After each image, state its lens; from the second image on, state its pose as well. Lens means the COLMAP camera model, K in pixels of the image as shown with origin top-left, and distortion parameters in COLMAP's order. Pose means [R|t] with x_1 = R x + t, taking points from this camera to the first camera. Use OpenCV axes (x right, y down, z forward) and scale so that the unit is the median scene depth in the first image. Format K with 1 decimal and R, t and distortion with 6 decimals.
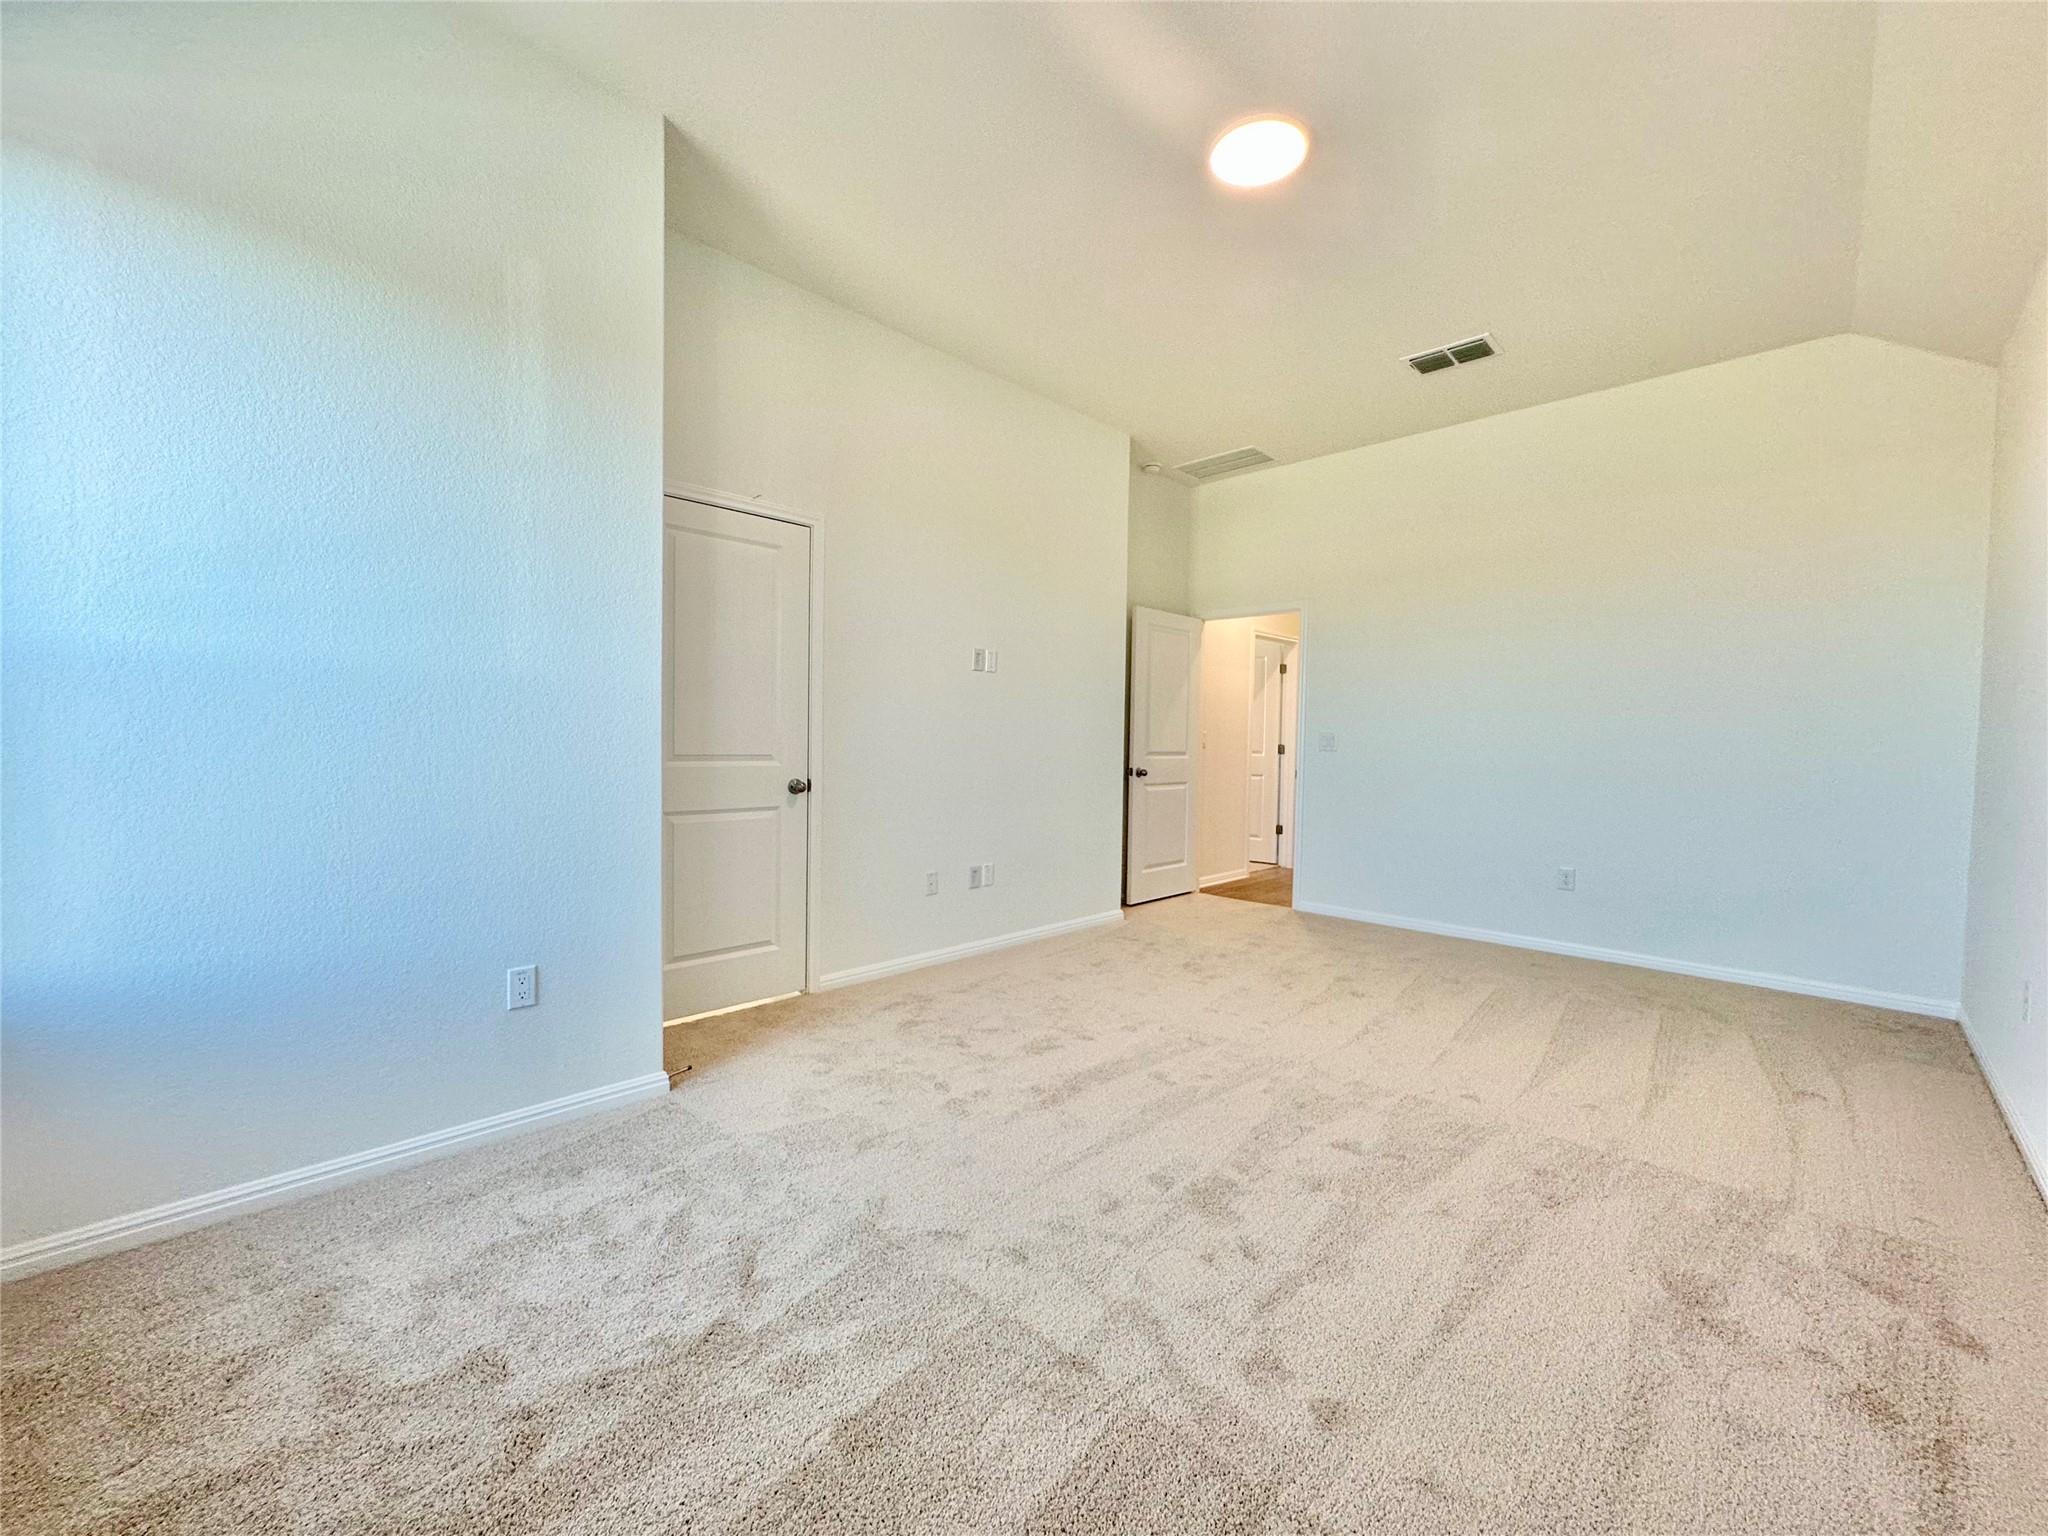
lens RADIAL K [[821.1, 0, 1024.0], [0, 821.1, 768.0], [0, 0, 1]] dist [-0.005615, 0.000662]
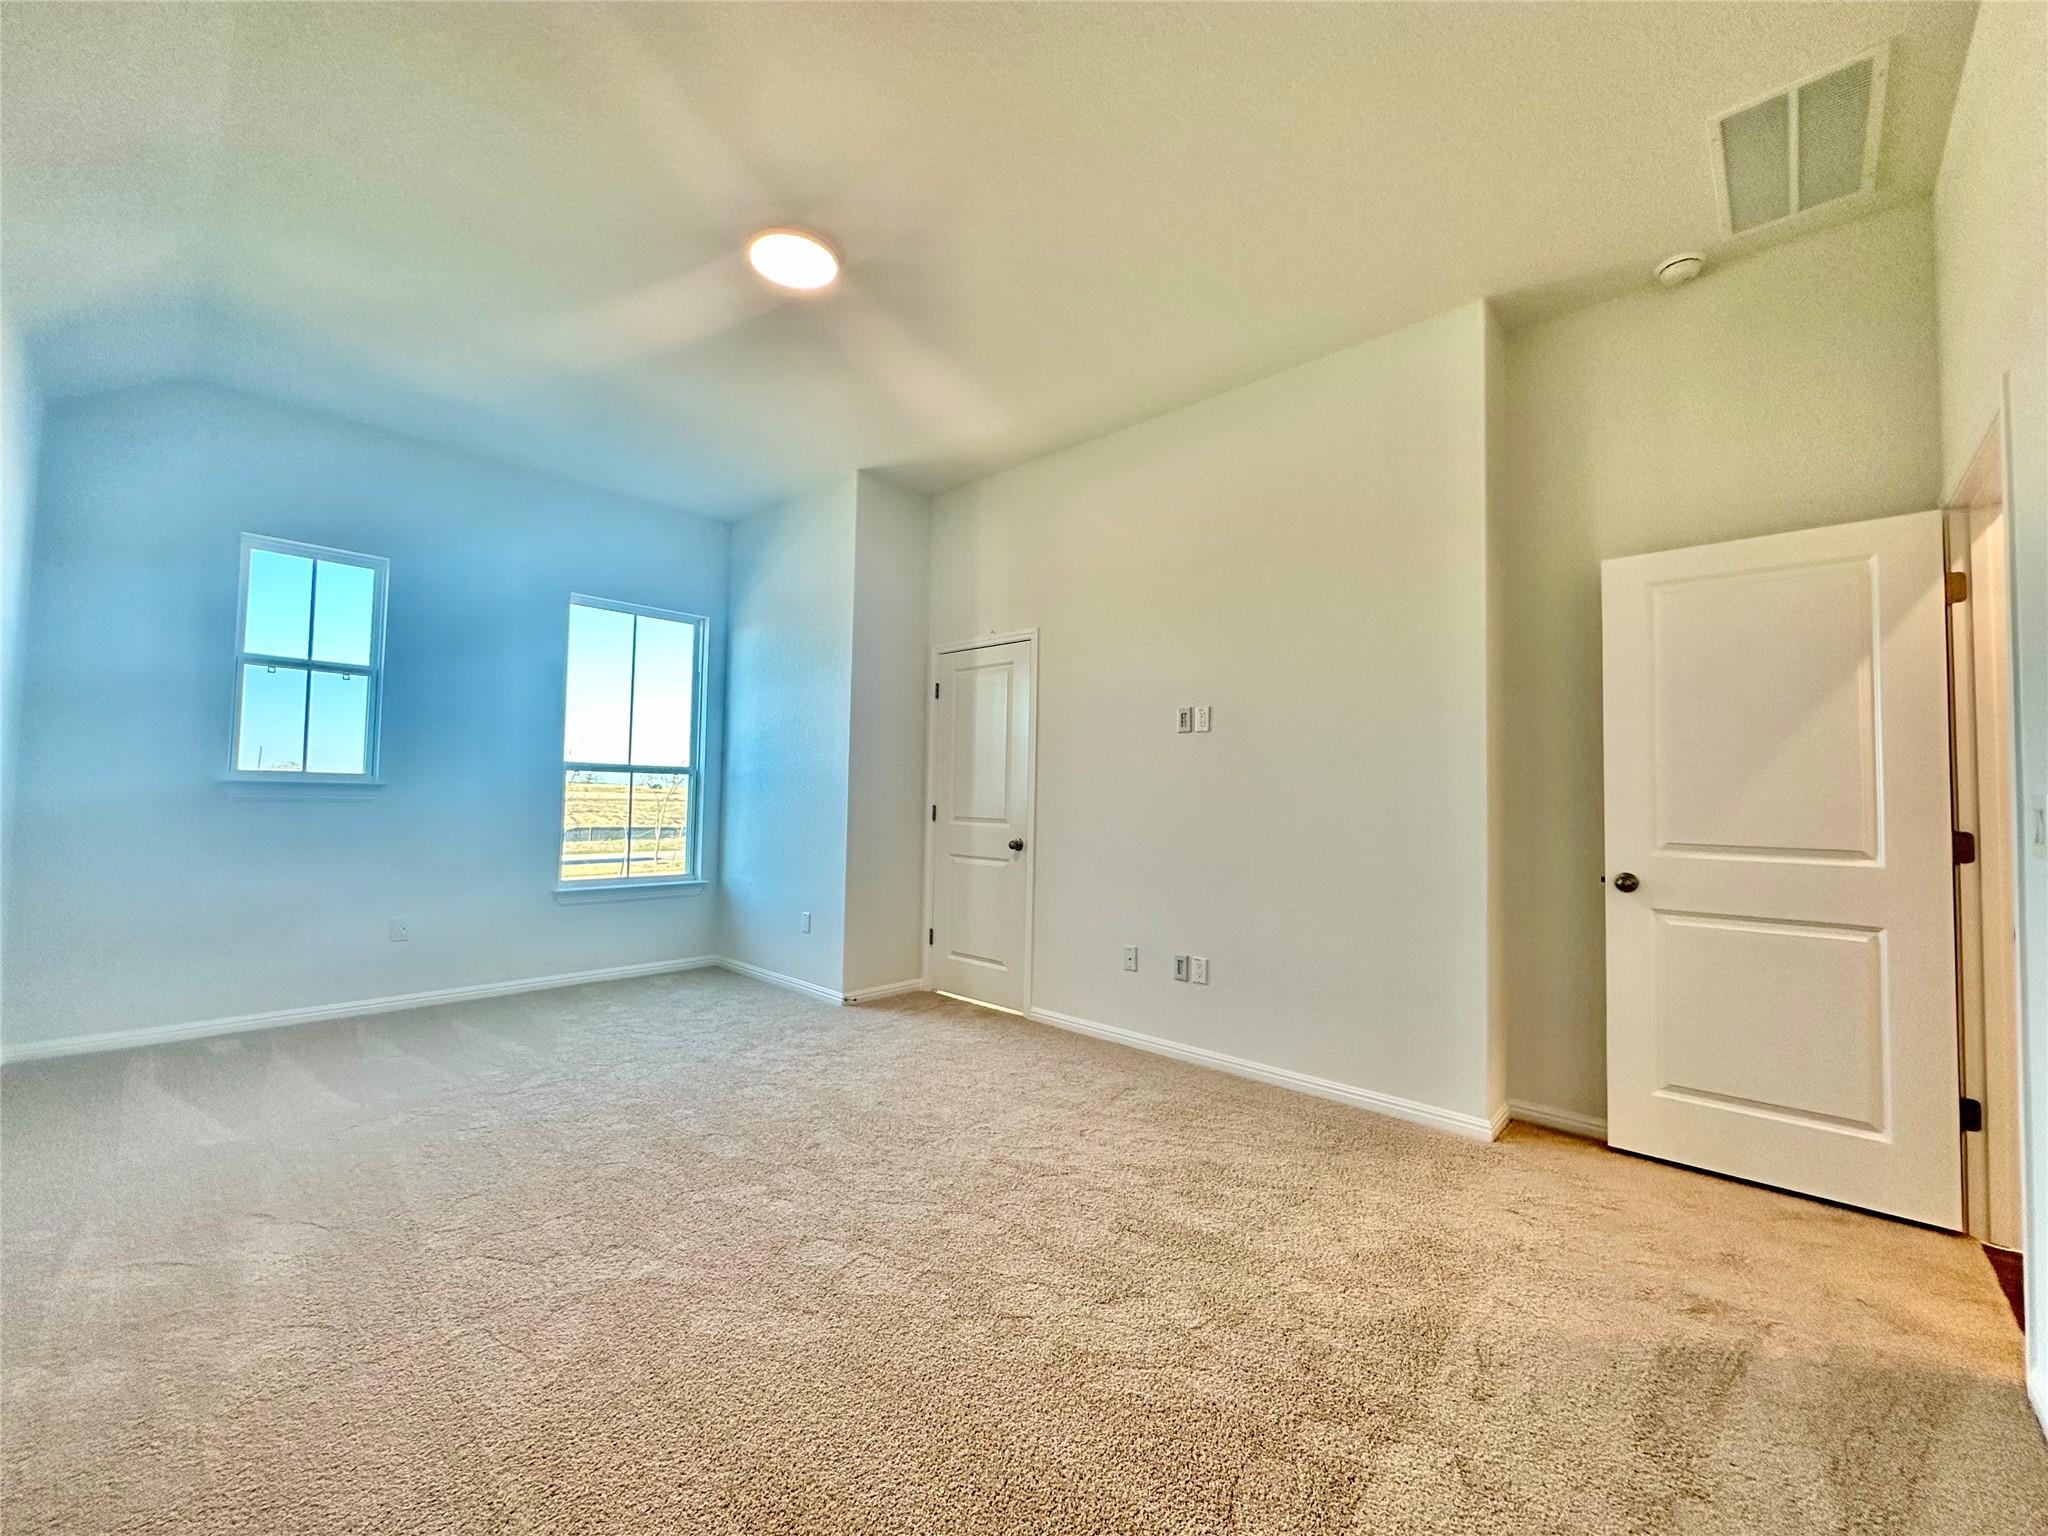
lens RADIAL K [[821.1, 0, 1024.0], [0, 821.1, 768.0], [0, 0, 1]] dist [-0.005615, 0.000662]
pose [[0.027662, -0.050786, -0.998326, 0.949259], [-0.051684, 0.997300, -0.052166, -0.028623], [0.998280, 0.053041, 0.024962, 0.929544]]
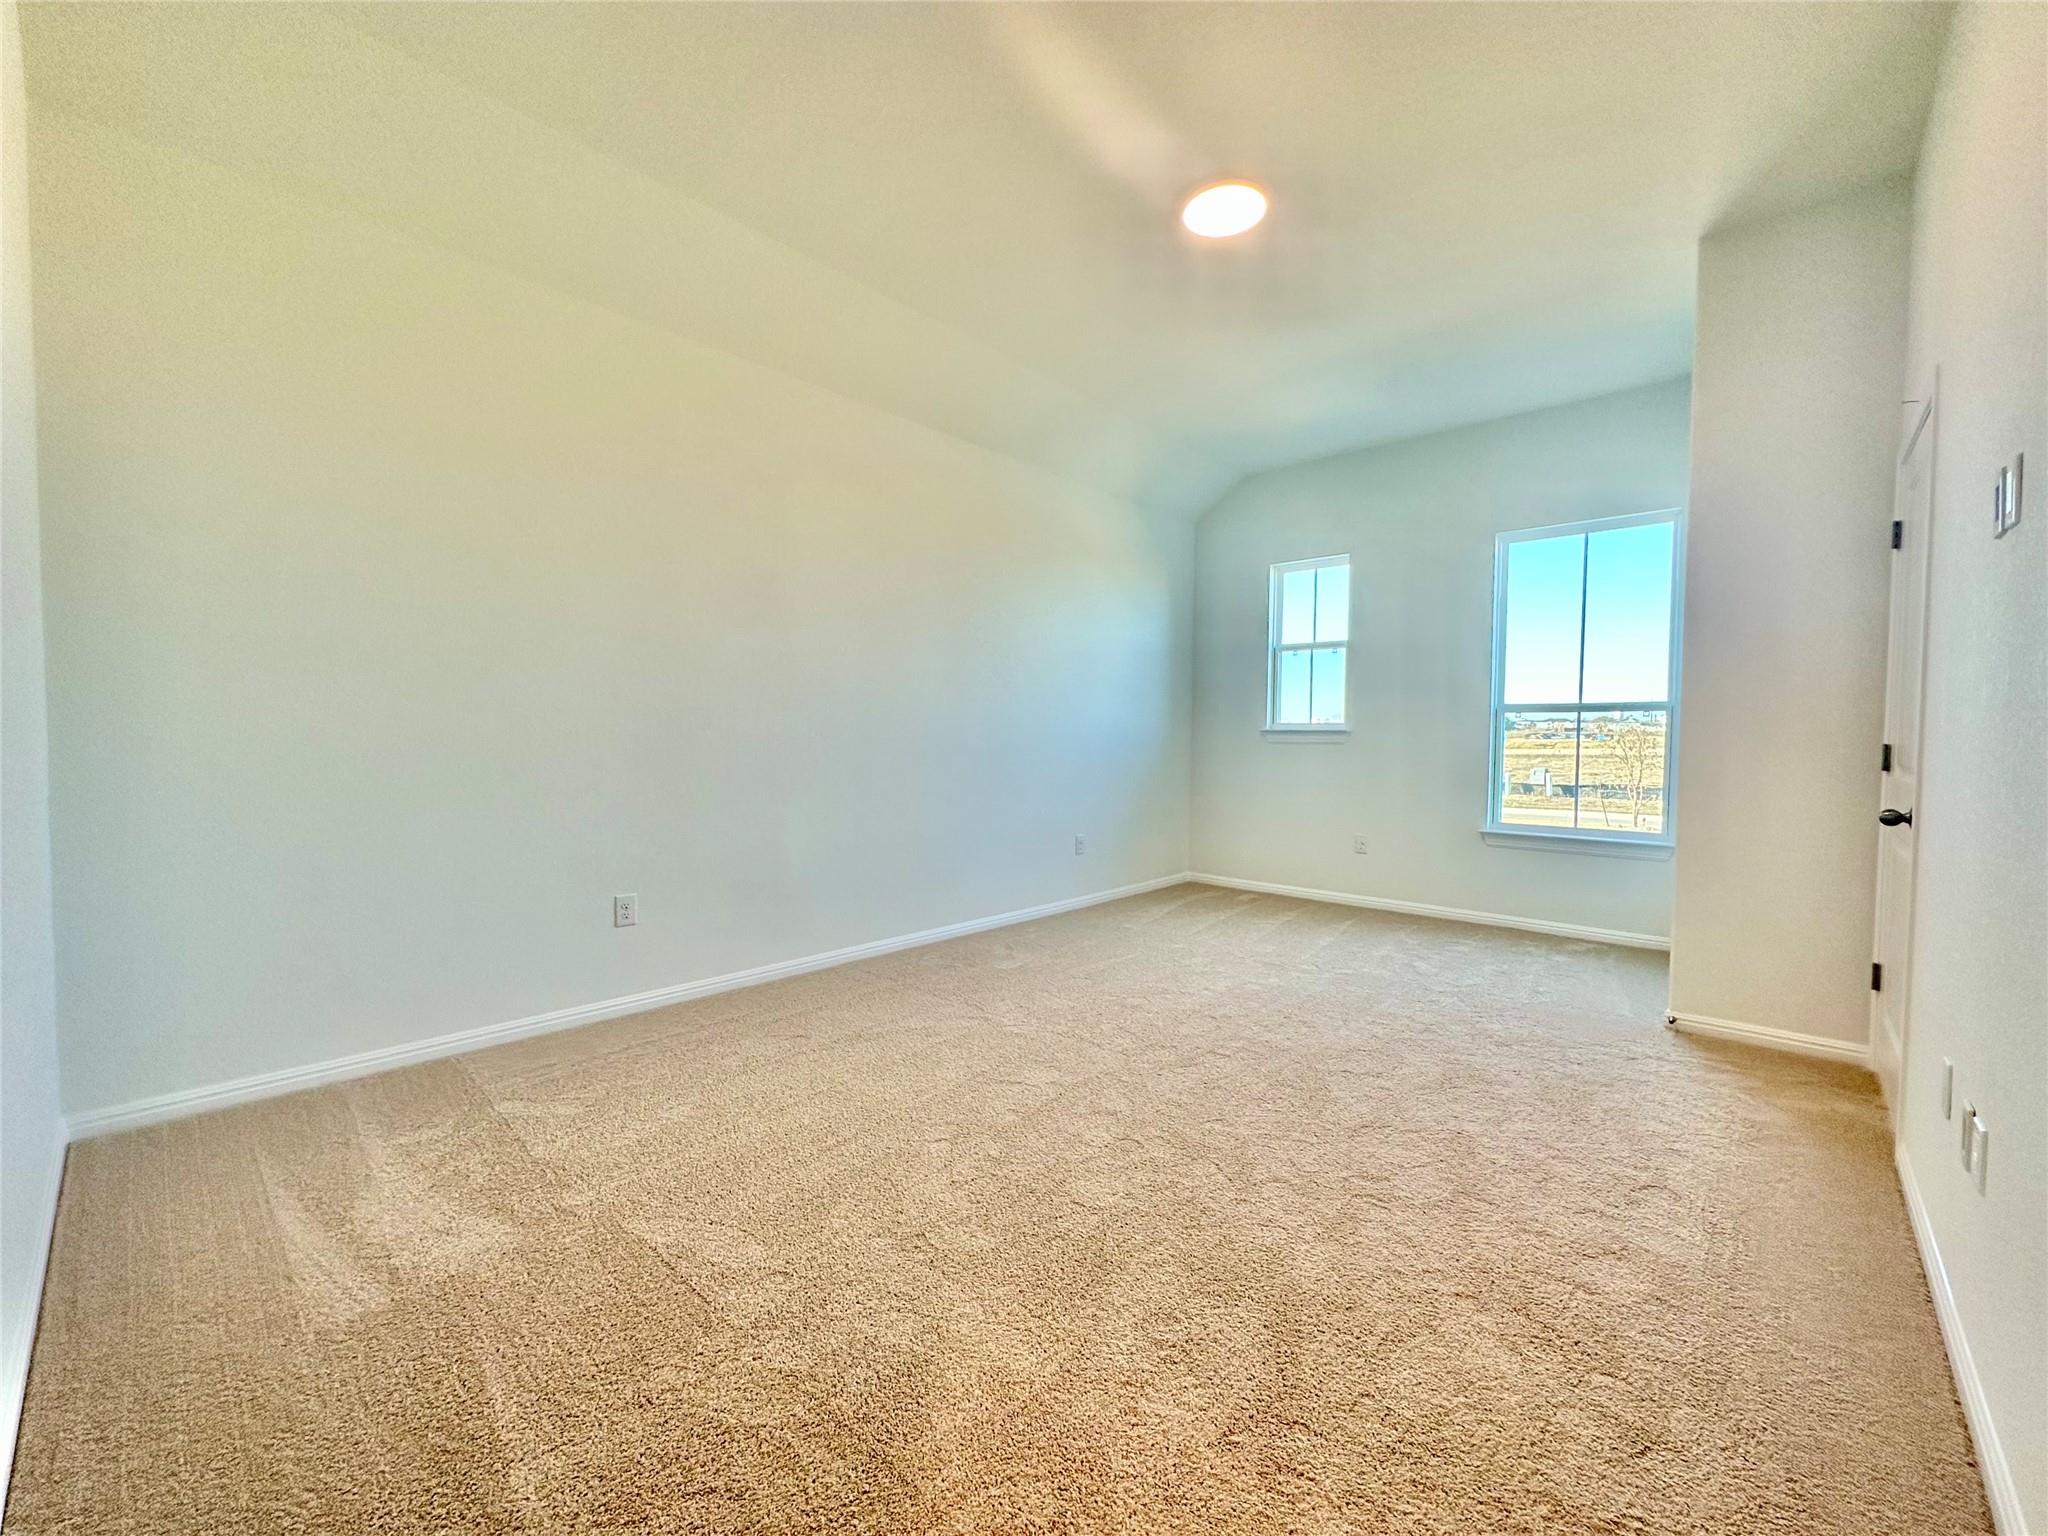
lens RADIAL K [[821.1, 0, 1024.0], [0, 821.1, 768.0], [0, 0, 1]] dist [-0.005615, 0.000662]
pose [[-0.999264, -0.019320, -0.033126, 0.404001], [-0.021612, 0.997293, 0.070284, -0.043554], [0.031678, 0.070948, -0.996977, 1.542838]]
